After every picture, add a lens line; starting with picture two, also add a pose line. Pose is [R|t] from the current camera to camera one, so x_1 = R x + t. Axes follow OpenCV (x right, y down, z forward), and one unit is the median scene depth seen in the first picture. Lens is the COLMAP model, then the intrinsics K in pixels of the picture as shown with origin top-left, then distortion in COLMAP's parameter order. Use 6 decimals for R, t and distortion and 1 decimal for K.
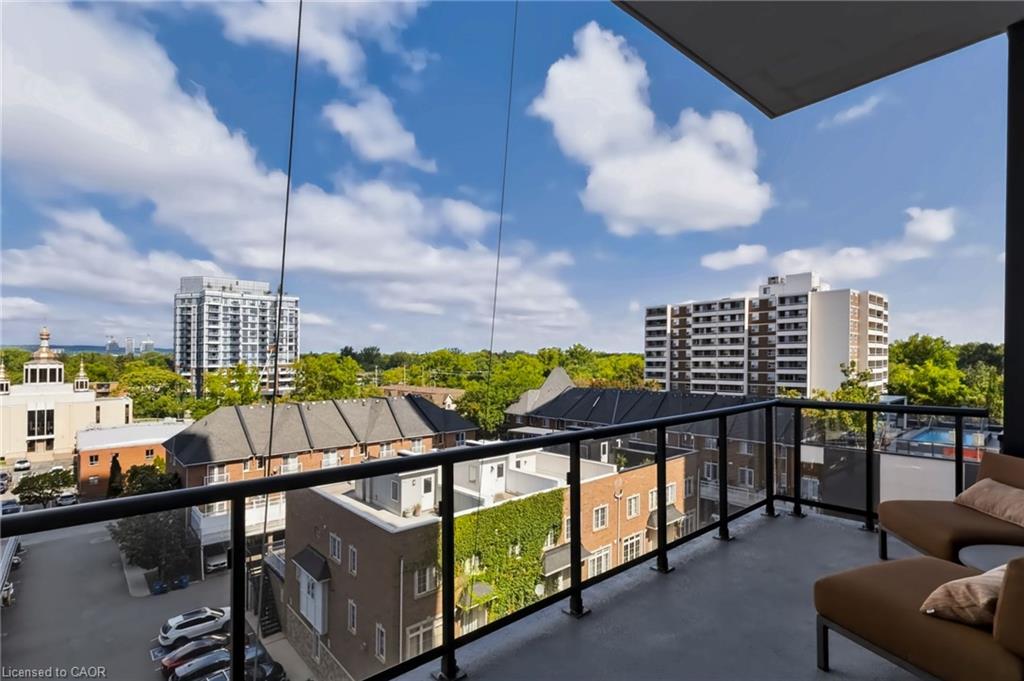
lens RADIAL K [[491.0, 0, 517.9], [0, 491.0, 354.6], [0, 0, 1]] dist [0.008037, -0.002914]
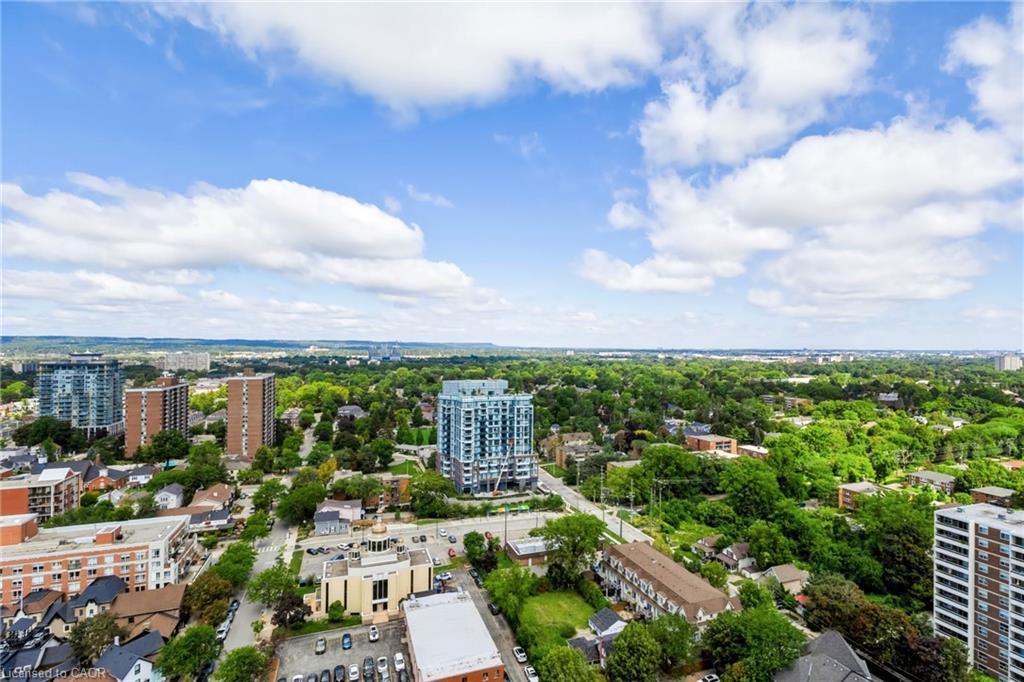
lens RADIAL K [[491.0, 0, 519.2], [0, 491.0, 339.9], [0, 0, 1]] dist [0.008037, -0.002914]
pose [[0.923980, -0.008527, -0.382345, -0.046253], [0.004334, 0.999921, -0.011825, -0.230647], [0.382415, 0.009269, 0.923944, -0.041201]]
